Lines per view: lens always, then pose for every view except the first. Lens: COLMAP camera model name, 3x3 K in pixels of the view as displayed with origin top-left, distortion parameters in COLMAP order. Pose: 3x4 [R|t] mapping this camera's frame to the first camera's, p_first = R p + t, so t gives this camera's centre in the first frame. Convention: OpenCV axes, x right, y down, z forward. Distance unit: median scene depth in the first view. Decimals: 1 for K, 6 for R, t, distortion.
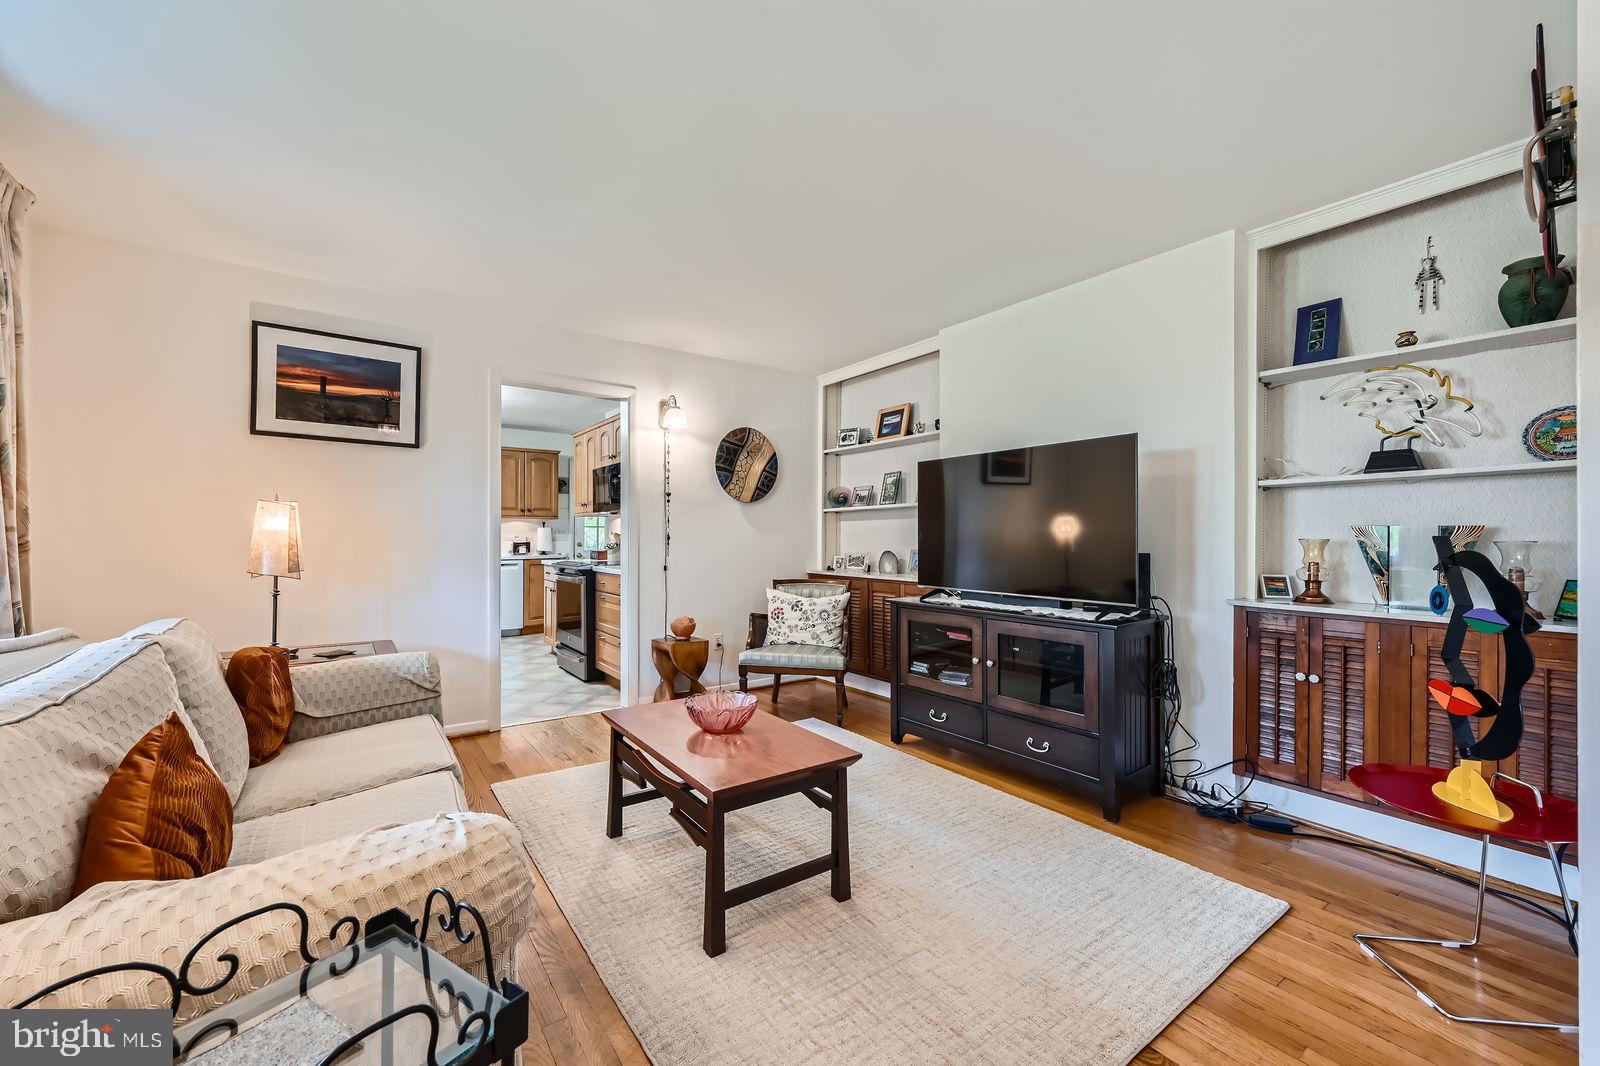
lens RADIAL K [[632.8, 0, 797.7], [0, 632.8, 536.9], [0, 0, 1]] dist [-0.000097, -0.000020]
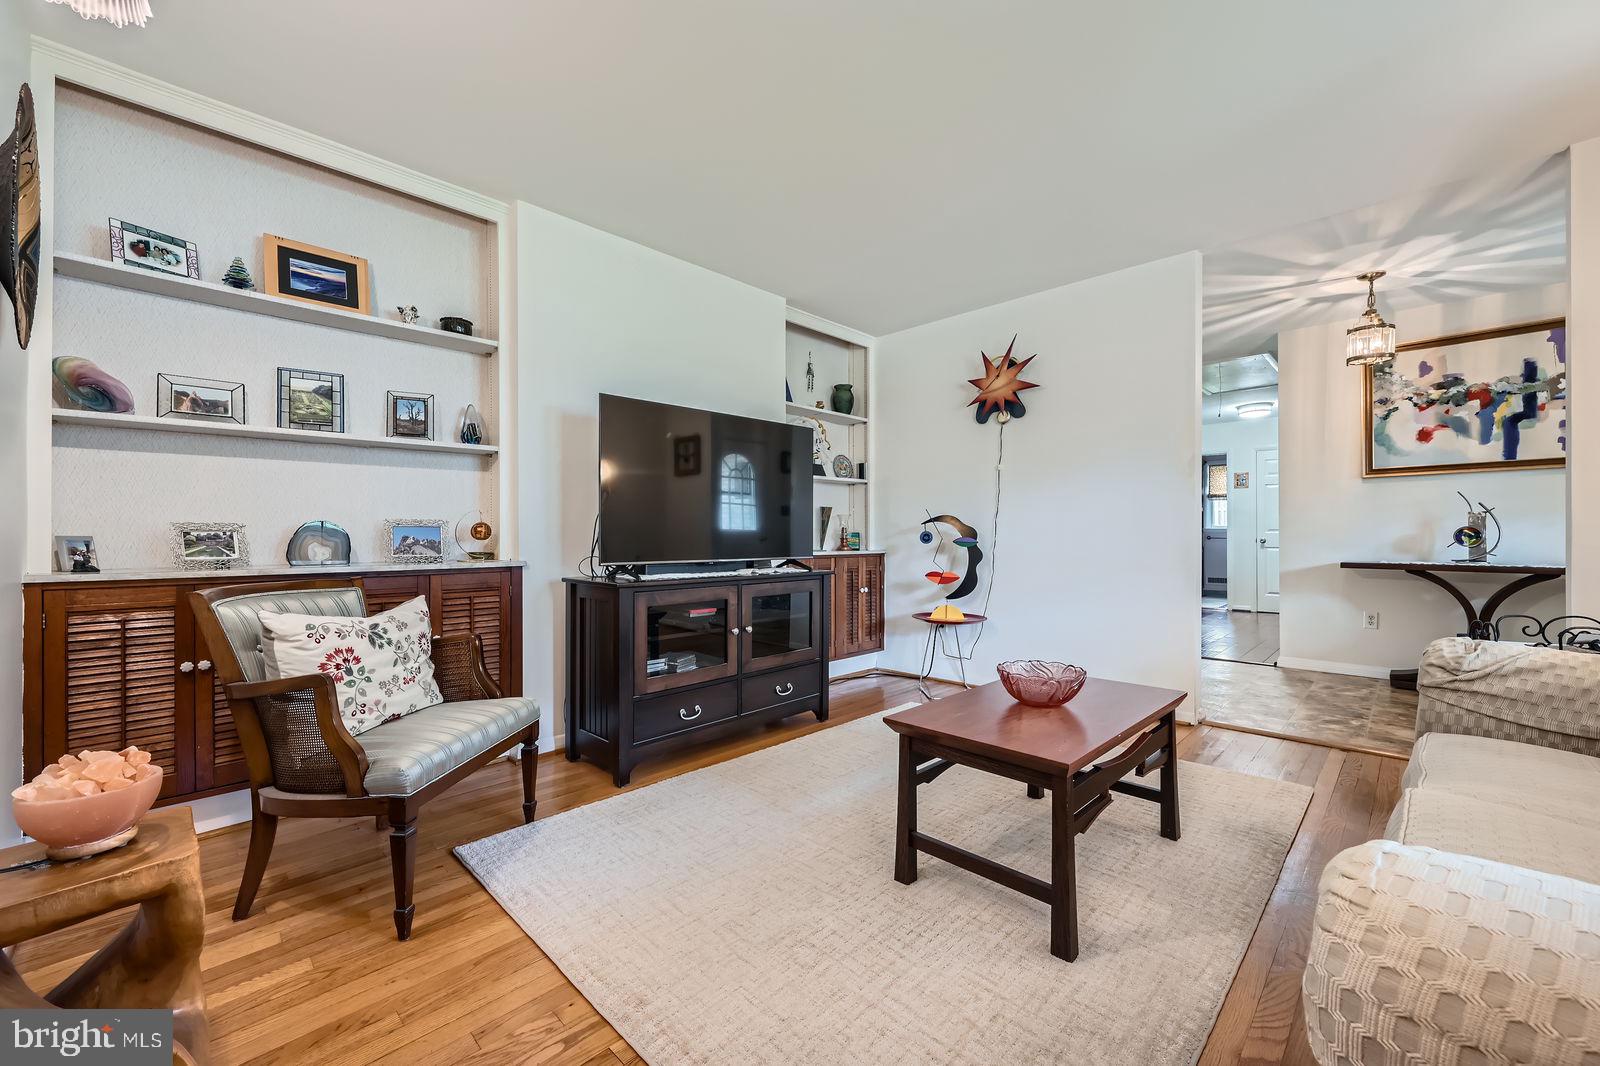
lens RADIAL K [[632.8, 0, 797.7], [0, 632.8, 536.9], [0, 0, 1]] dist [-0.000097, -0.000020]
pose [[-0.161372, -0.004882, 0.986882, -0.492209], [0.000264, 0.999988, 0.004990, 0.037072], [-0.986894, 0.001066, -0.161369, 0.784264]]
